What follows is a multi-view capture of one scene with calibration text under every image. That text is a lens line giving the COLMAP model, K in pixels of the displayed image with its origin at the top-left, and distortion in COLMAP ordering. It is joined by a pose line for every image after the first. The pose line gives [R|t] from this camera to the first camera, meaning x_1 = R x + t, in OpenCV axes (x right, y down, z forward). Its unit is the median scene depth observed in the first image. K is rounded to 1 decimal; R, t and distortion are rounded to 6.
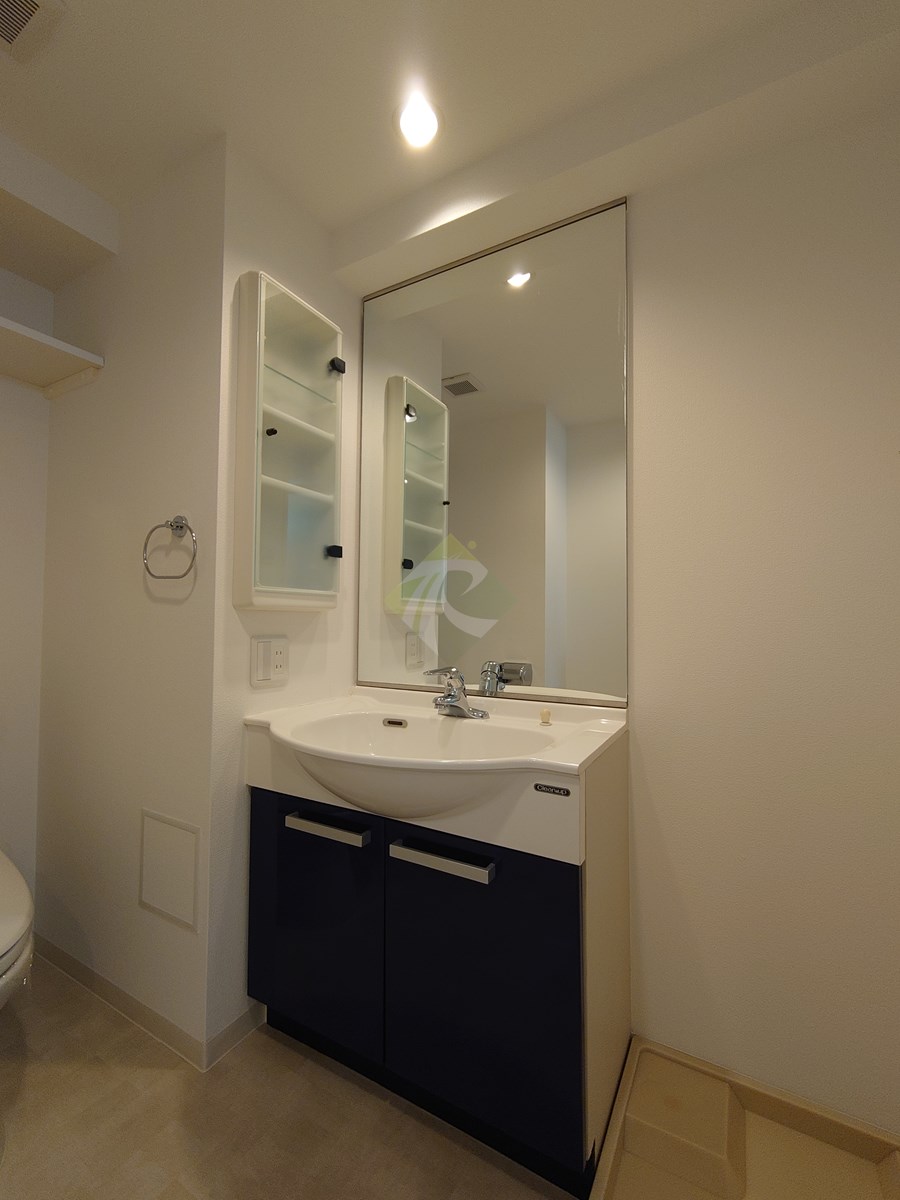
lens RADIAL K [[516.4, 0, 449.0], [0, 516.4, 602.9], [0, 0, 1]] dist [0.000210, -0.001239]
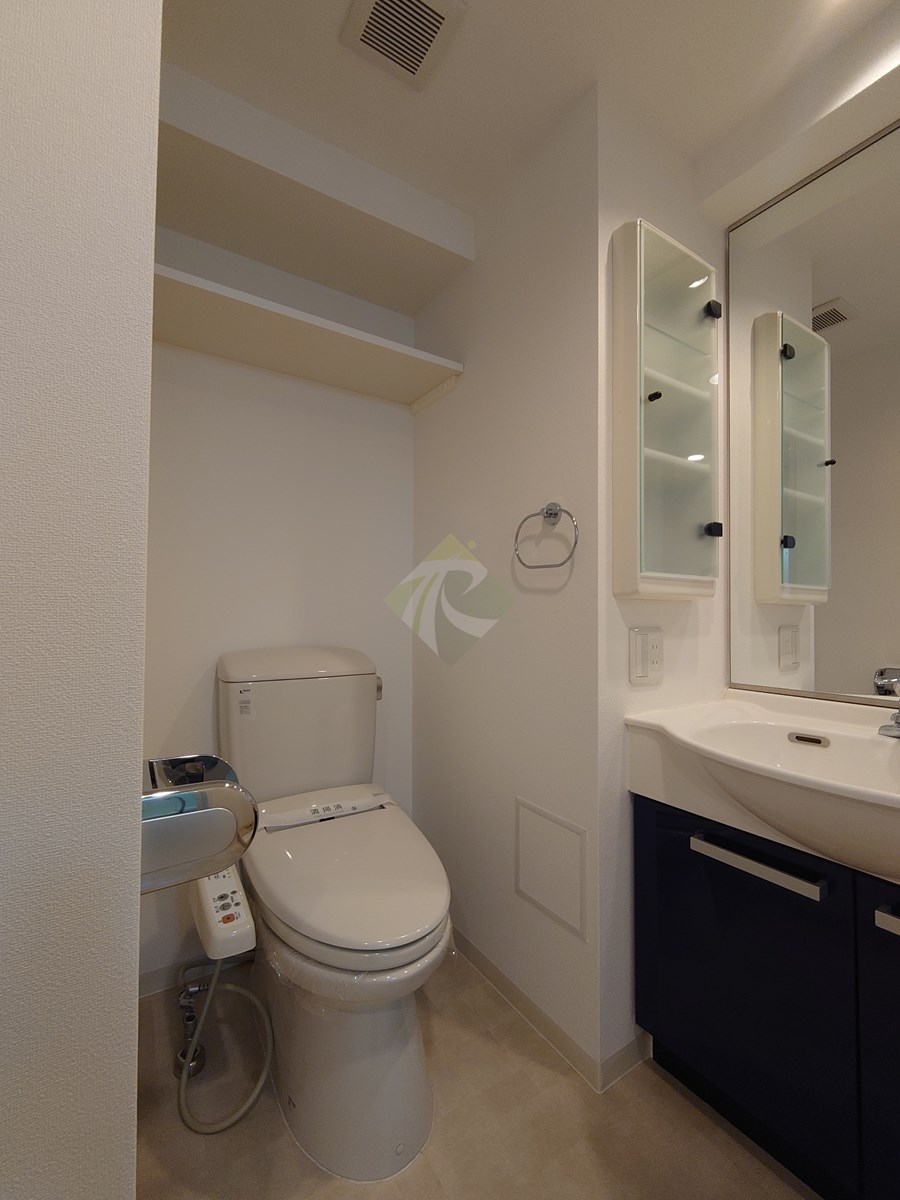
lens RADIAL K [[516.4, 0, 453.9], [0, 516.4, 602.2], [0, 0, 1]] dist [0.000210, -0.001239]
pose [[0.886746, -0.011284, -0.462119, -0.235806], [0.015590, 0.999863, 0.005502, 0.009414], [0.461994, -0.012083, 0.886801, 0.053688]]
